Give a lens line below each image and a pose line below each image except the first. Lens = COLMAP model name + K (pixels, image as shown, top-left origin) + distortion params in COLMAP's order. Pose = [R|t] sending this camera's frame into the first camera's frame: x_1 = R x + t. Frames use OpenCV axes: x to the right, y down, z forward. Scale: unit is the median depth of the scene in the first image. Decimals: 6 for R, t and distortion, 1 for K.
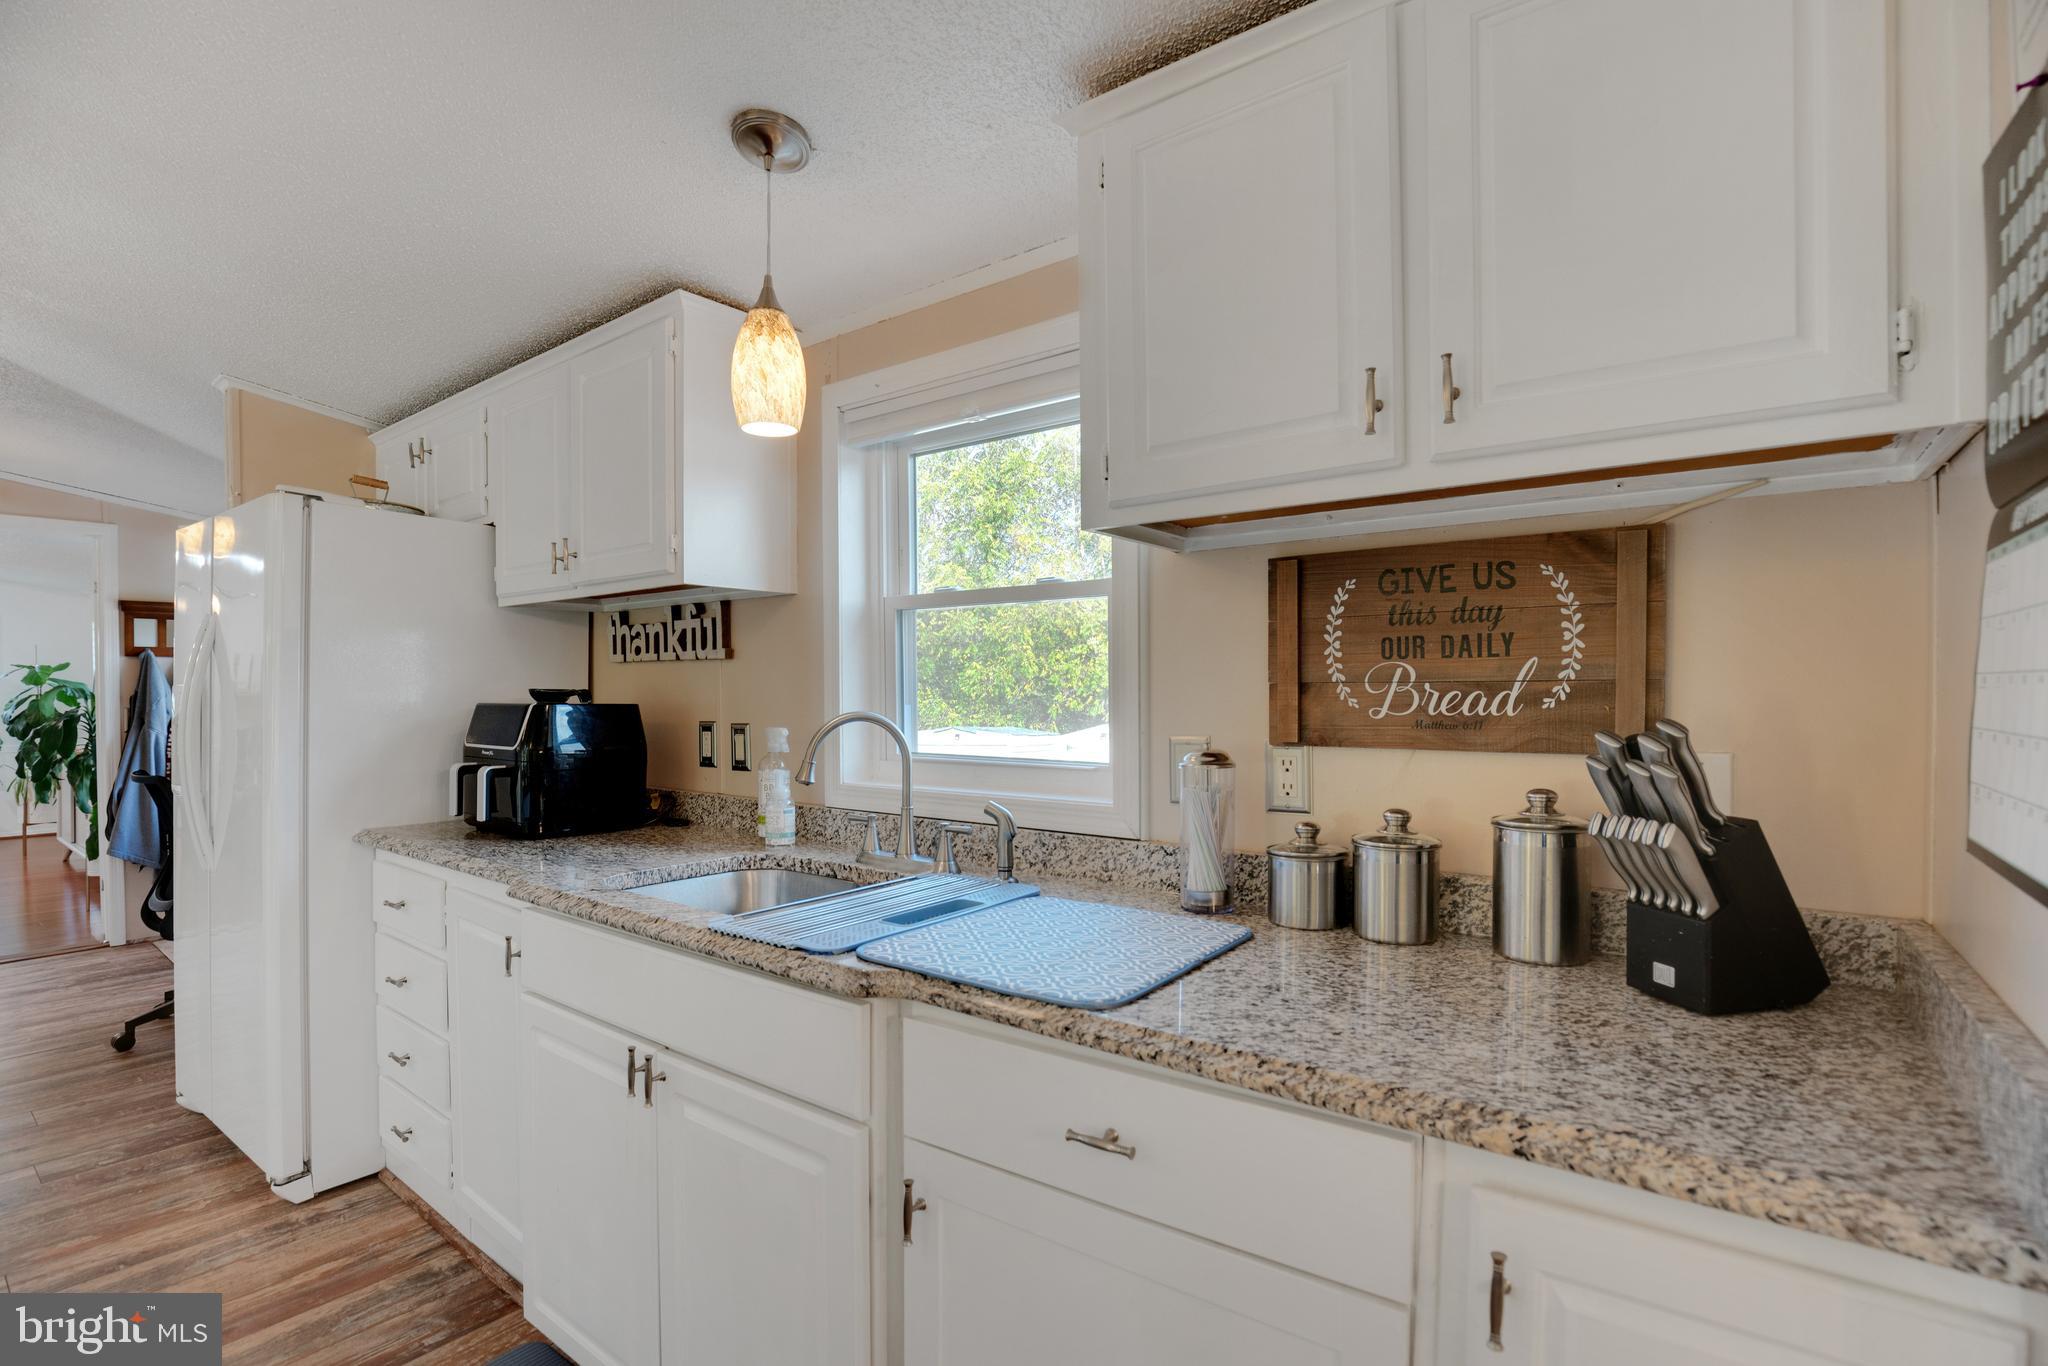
lens RADIAL K [[949.9, 0, 1023.9], [0, 949.9, 703.5], [0, 0, 1]] dist [-0.017316, 0.000345]
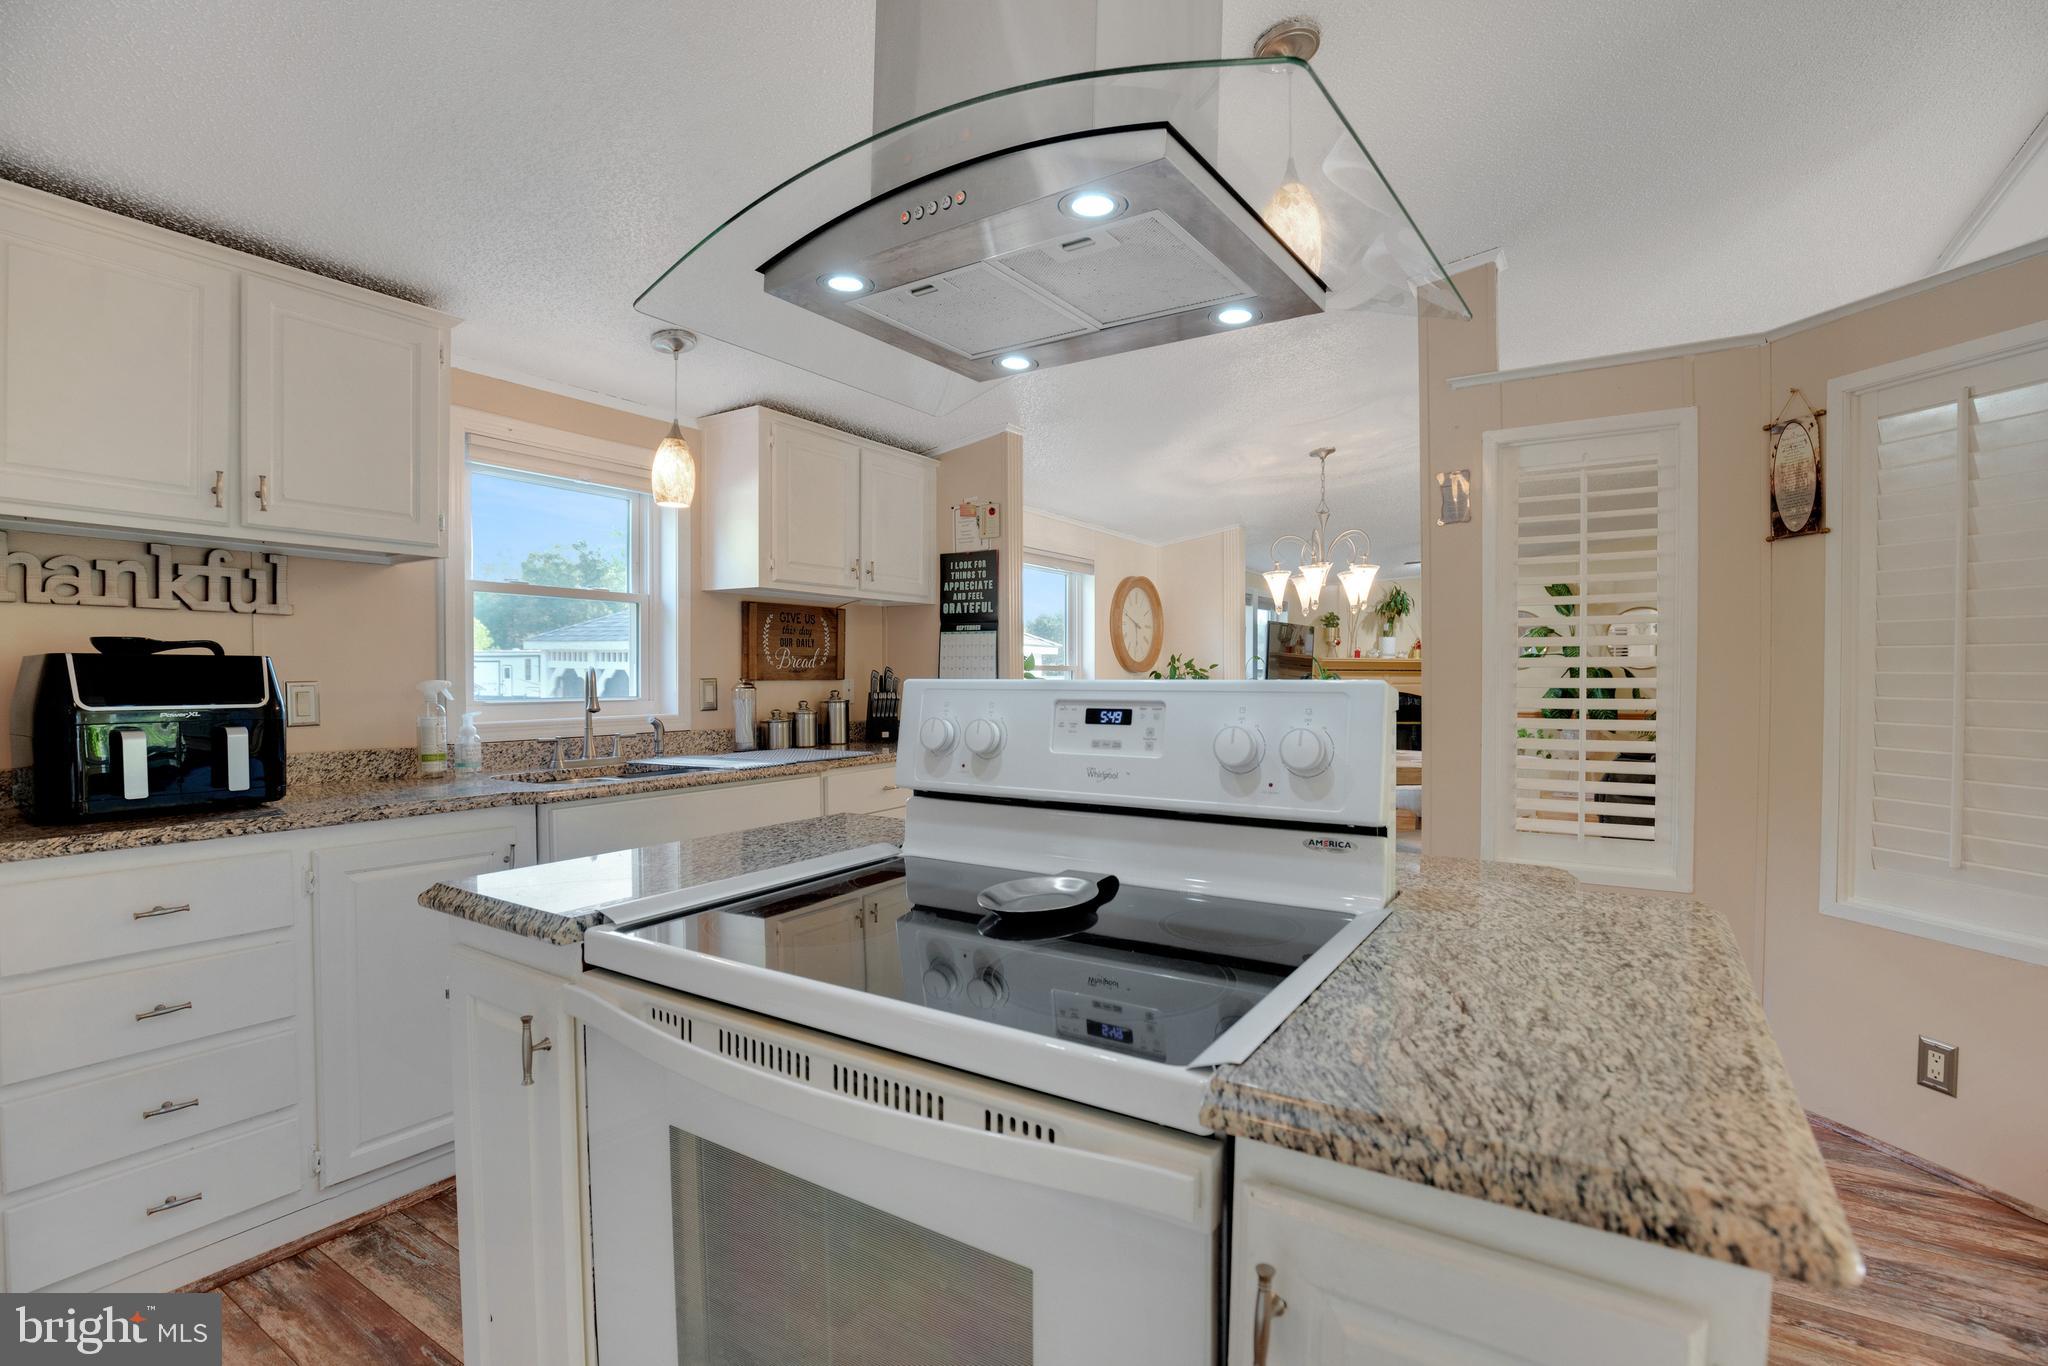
lens RADIAL K [[955.5, 0, 1043.0], [0, 955.5, 697.5], [0, 0, 1]] dist [-0.025093, 0.000788]
pose [[-0.111084, -0.021691, 0.993574, -1.384468], [0.011914, 0.999661, 0.023156, 0.025416], [-0.993740, 0.014410, -0.110788, 0.335989]]
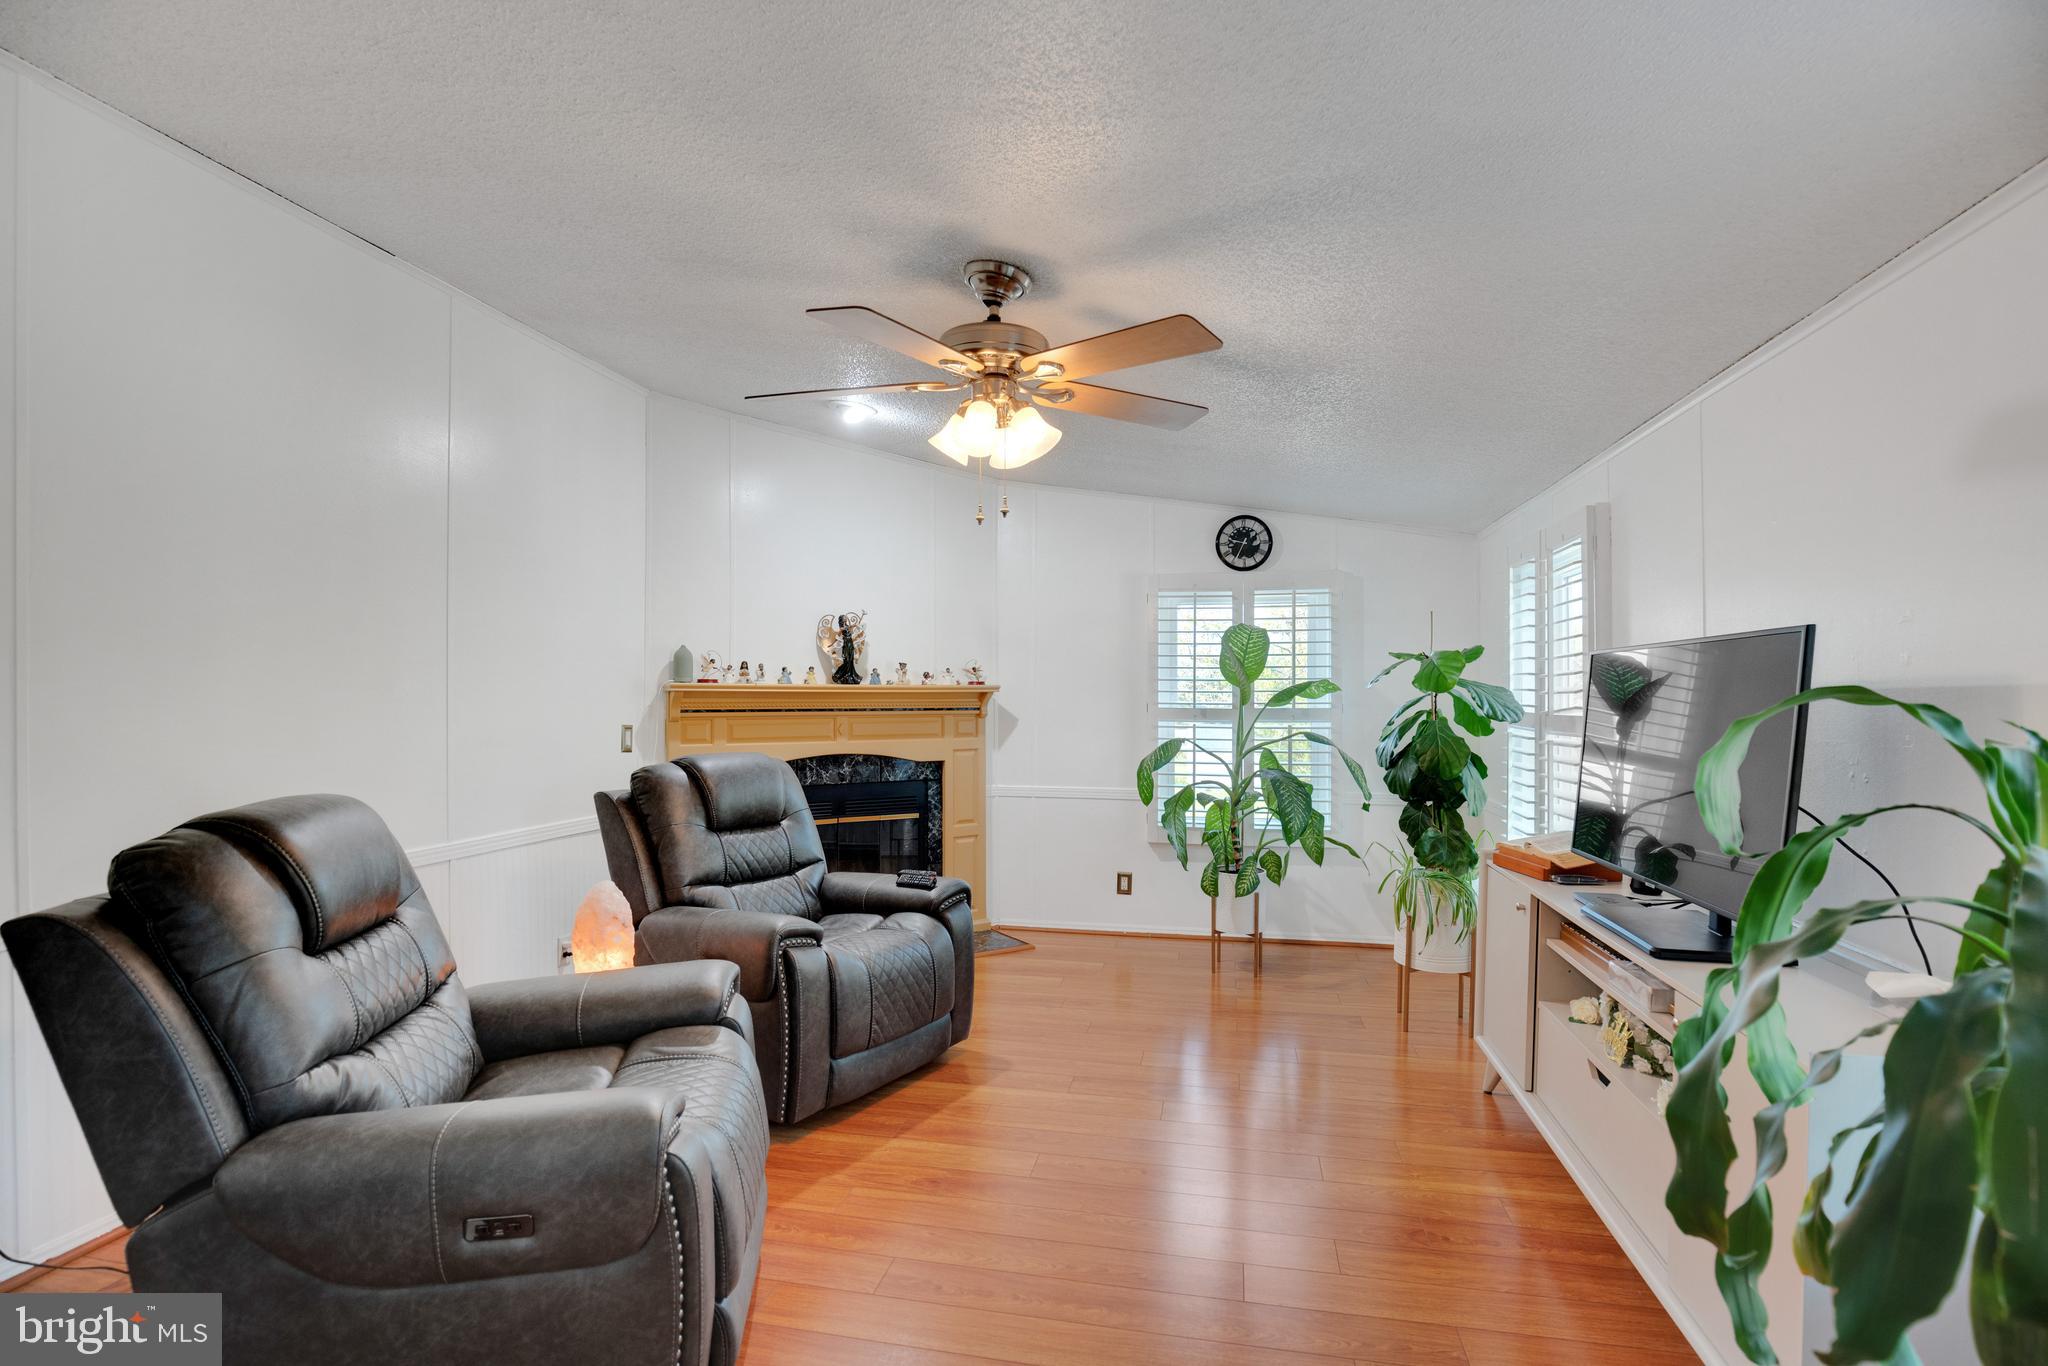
lens RADIAL K [[886.1, 0, 1061.6], [0, 886.1, 705.6], [0, 0, 1]] dist [-0.021537, 0.000118]
pose [[0.457298, 0.011488, -0.889239, -2.088918], [-0.017613, 0.999837, 0.003859, -0.030781], [0.889139, 0.013898, 0.457426, 1.741217]]
